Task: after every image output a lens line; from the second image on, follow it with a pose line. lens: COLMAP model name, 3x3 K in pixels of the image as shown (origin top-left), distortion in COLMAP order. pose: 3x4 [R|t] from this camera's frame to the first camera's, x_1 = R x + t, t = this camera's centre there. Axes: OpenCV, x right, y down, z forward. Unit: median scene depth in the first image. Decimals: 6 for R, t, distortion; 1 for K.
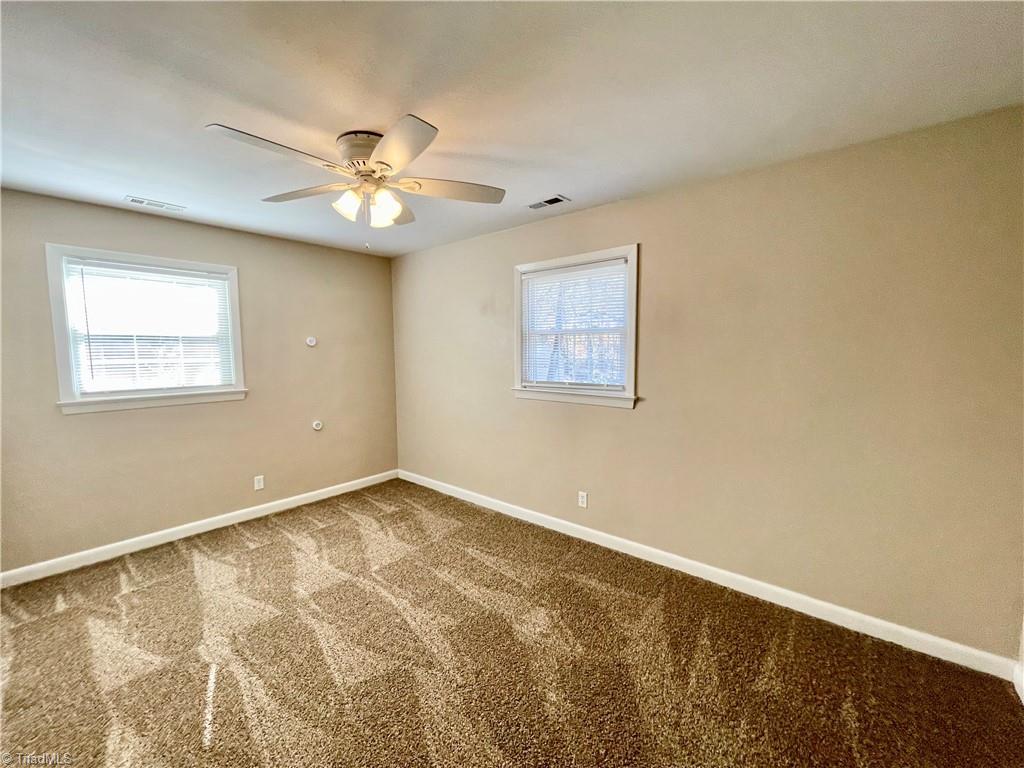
lens RADIAL K [[417.9, 0, 507.3], [0, 417.9, 384.1], [0, 0, 1]] dist [-0.001207, 0.000477]
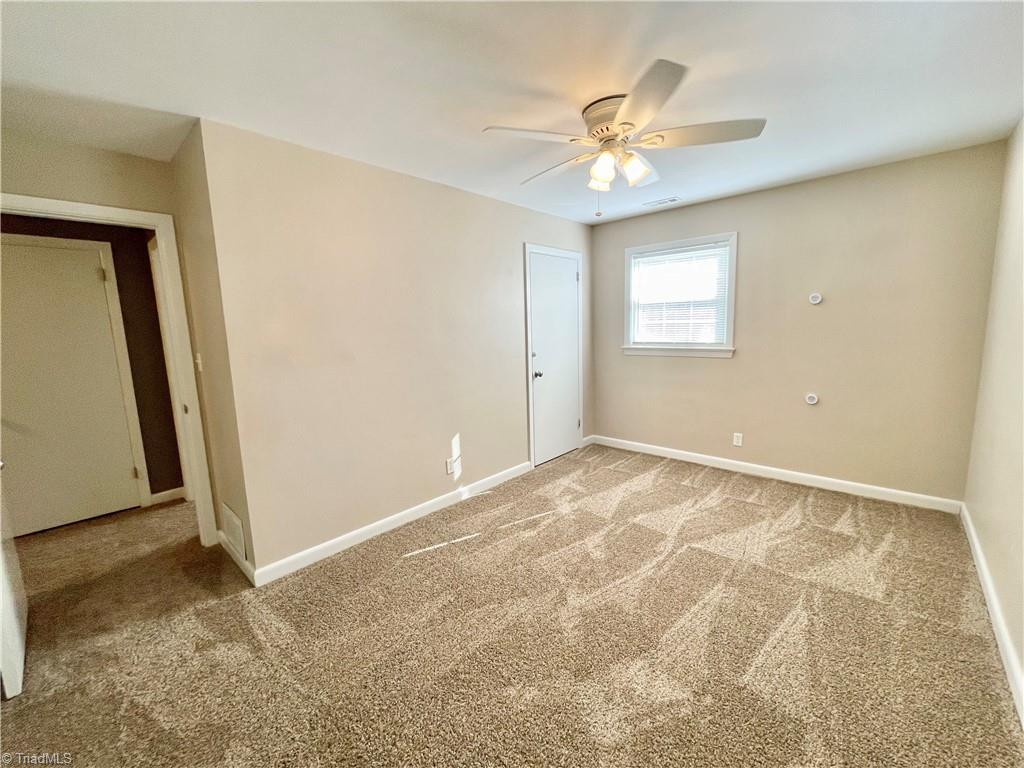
lens RADIAL K [[417.9, 0, 507.3], [0, 417.9, 384.1], [0, 0, 1]] dist [-0.001207, 0.000477]
pose [[-0.041978, 0.148909, -0.987959, 0.515151], [-0.056249, 0.986911, 0.151141, -0.030160], [0.997534, 0.061916, -0.033052, 0.527421]]
